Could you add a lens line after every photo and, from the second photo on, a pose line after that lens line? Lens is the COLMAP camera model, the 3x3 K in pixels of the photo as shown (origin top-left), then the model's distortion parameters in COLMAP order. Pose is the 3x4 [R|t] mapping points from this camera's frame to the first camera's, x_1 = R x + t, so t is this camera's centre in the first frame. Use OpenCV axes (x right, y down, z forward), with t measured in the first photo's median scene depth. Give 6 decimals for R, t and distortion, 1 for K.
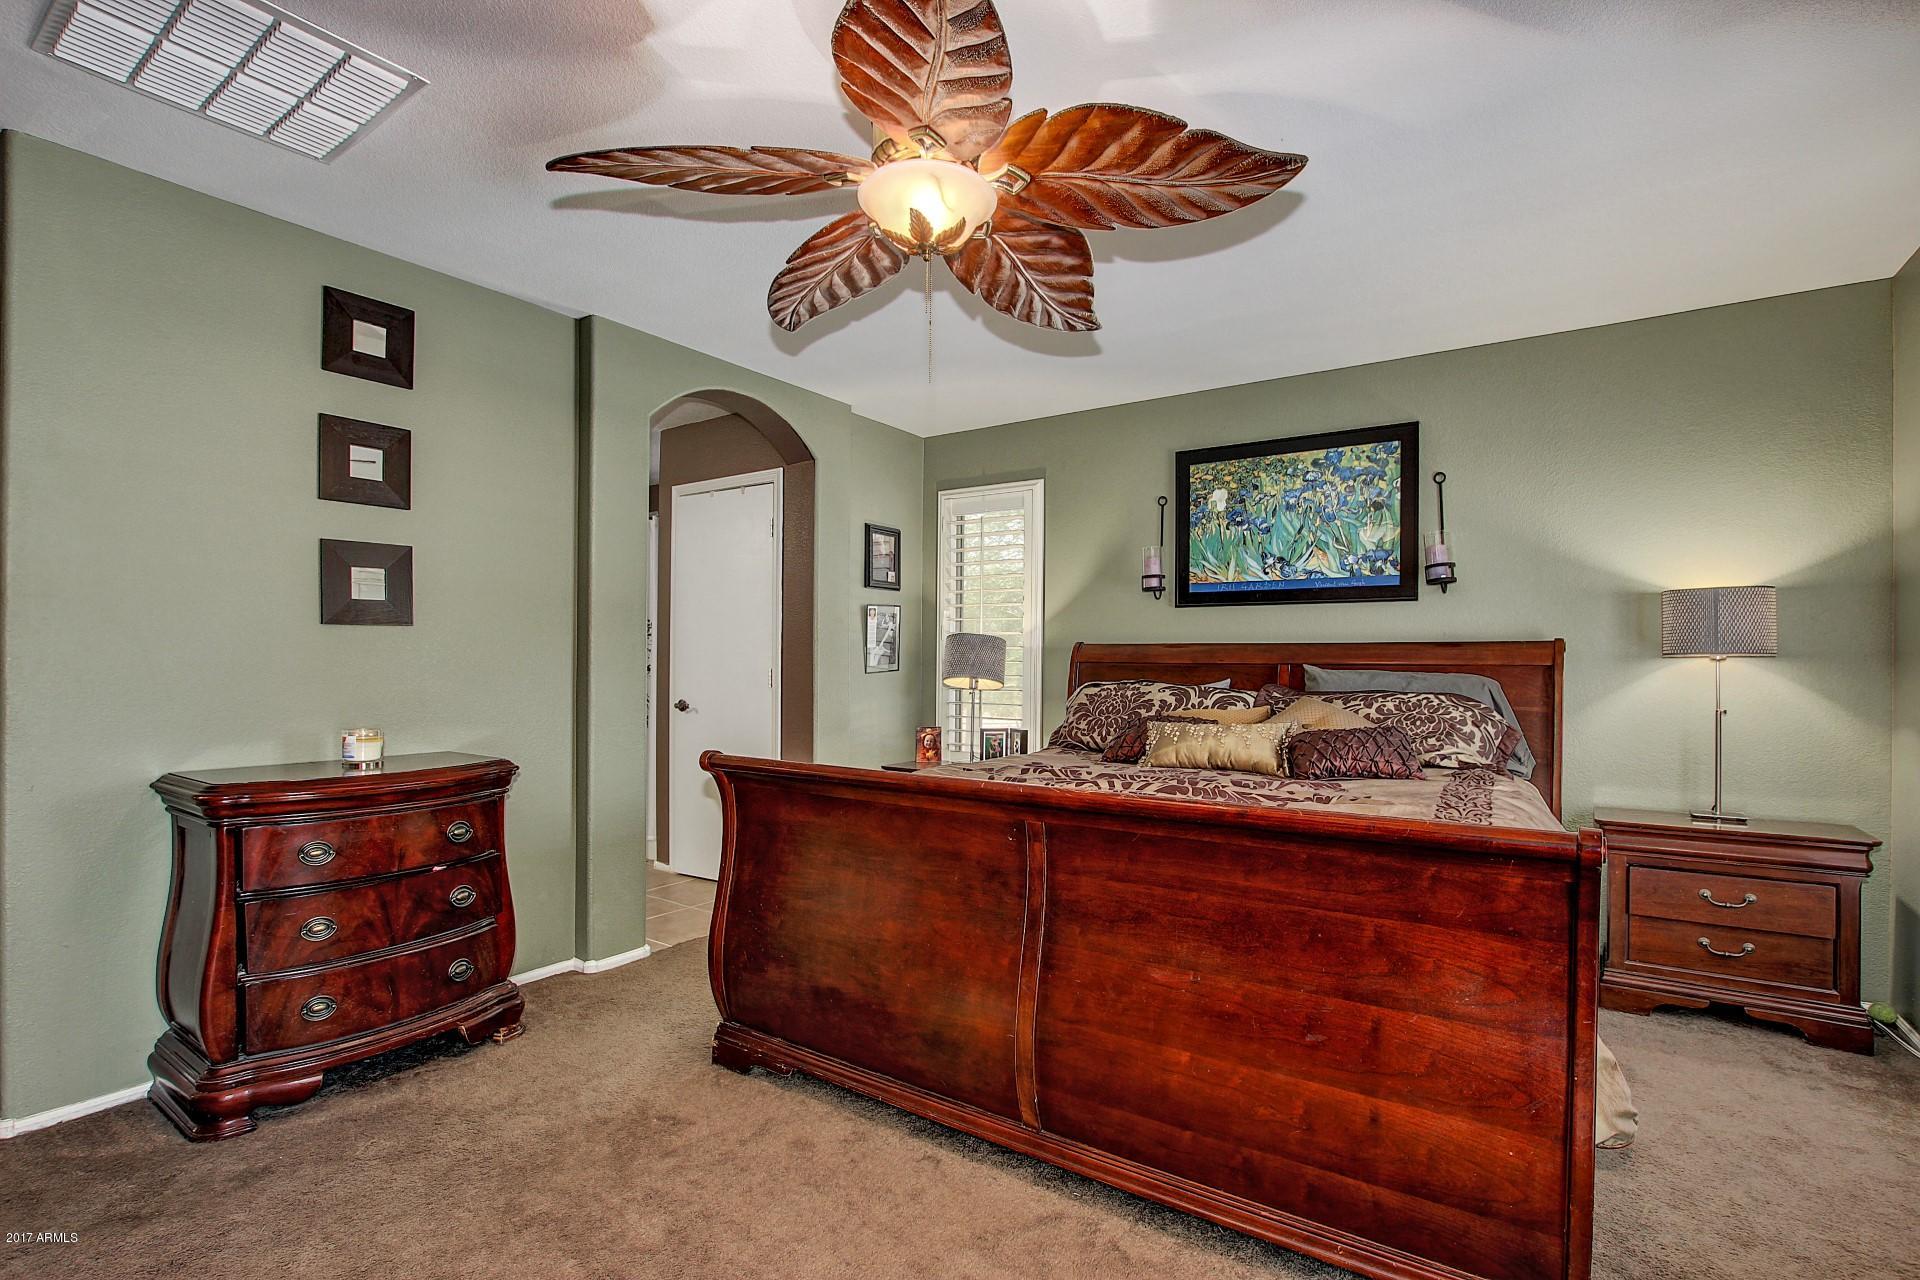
lens RADIAL K [[891.4, 0, 961.3], [0, 891.4, 656.6], [0, 0, 1]] dist [-0.038286, 0.006583]
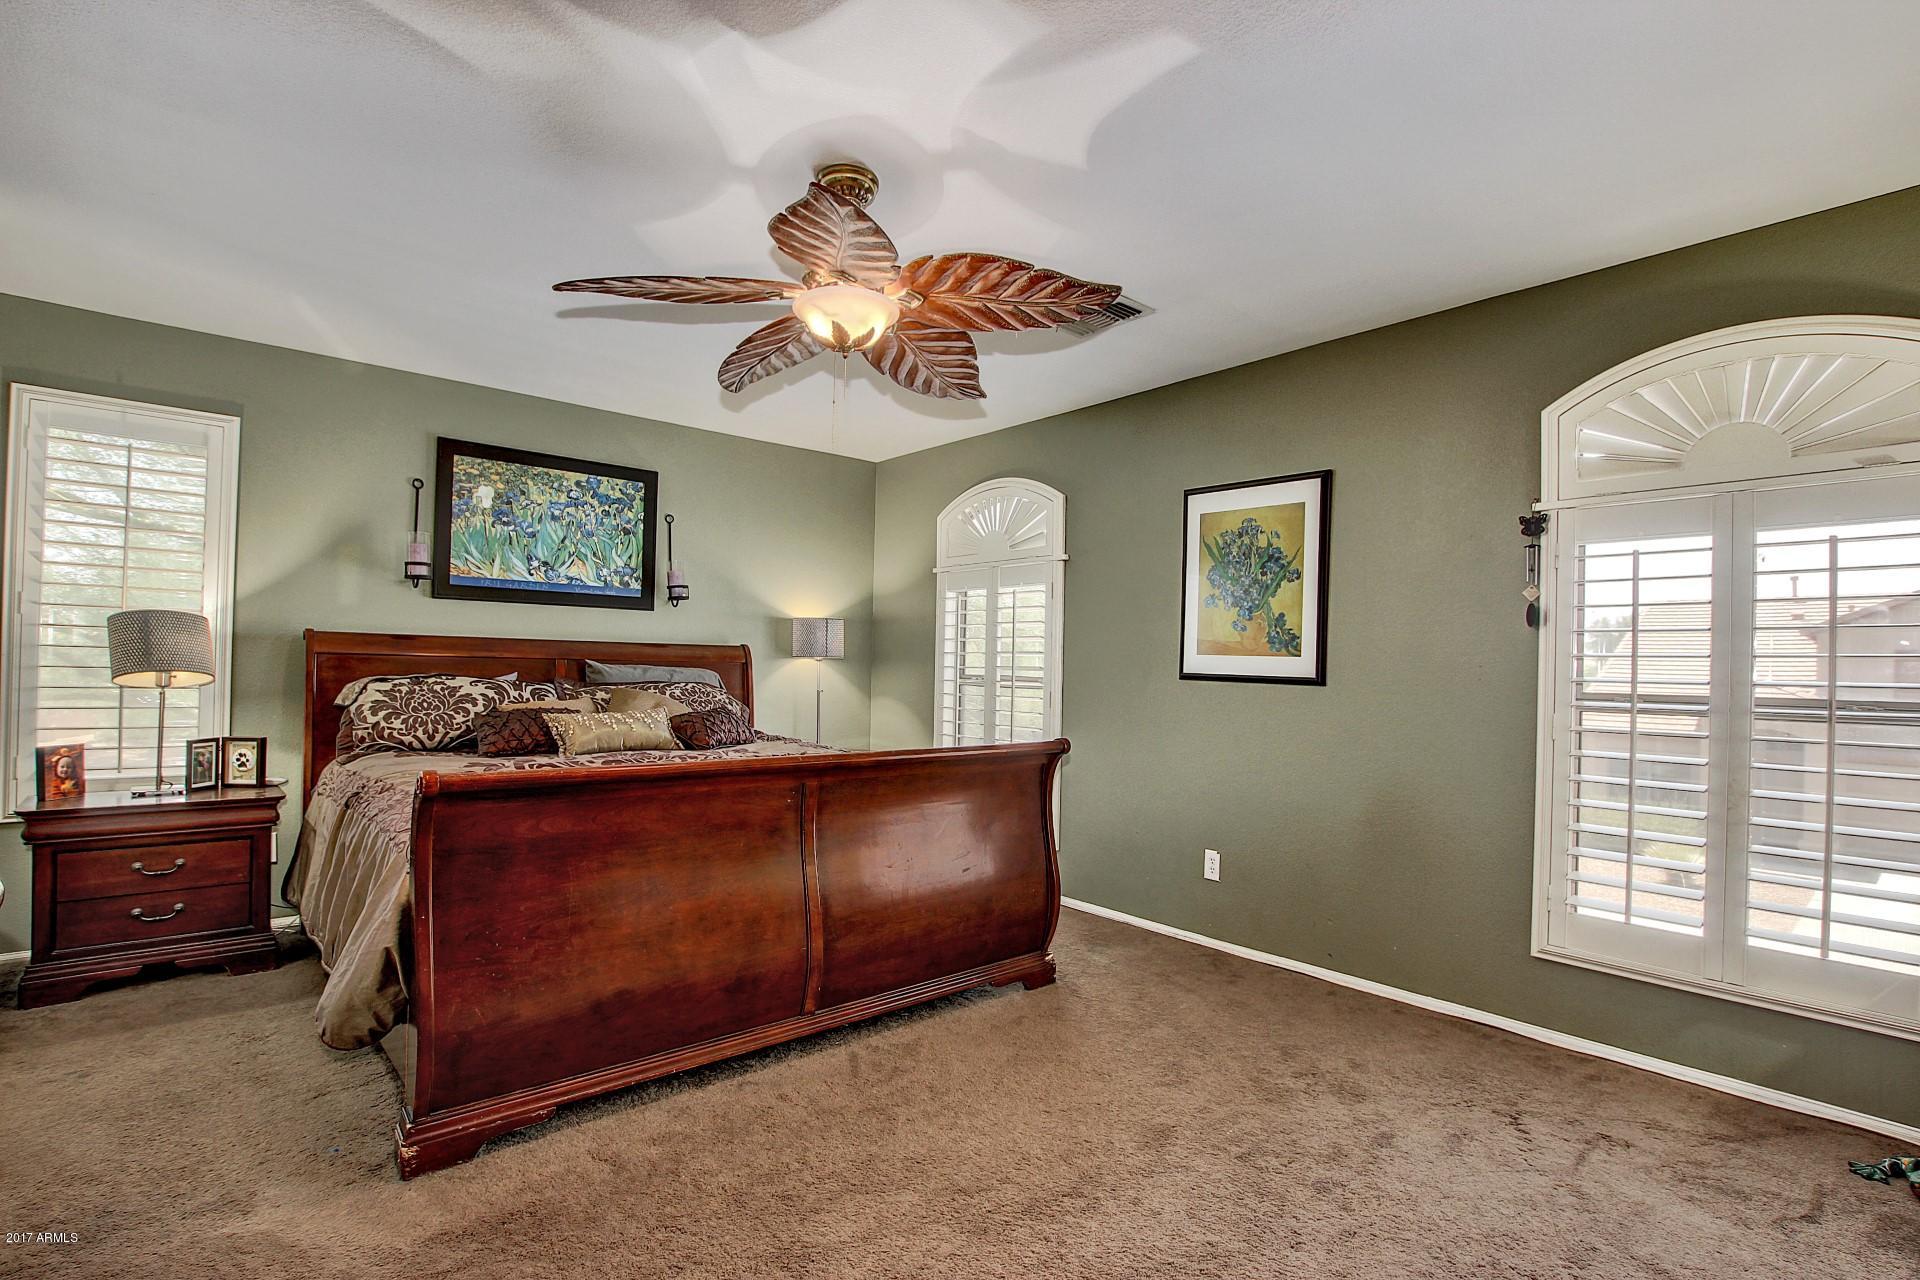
lens RADIAL K [[891.4, 0, 950.6], [0, 891.4, 652.9], [0, 0, 1]] dist [-0.038286, 0.006583]
pose [[0.258315, 0.015533, 0.965936, -0.819087], [-0.024834, 0.999647, -0.009434, -0.001047], [-0.965742, -0.021551, 0.258609, 0.326445]]
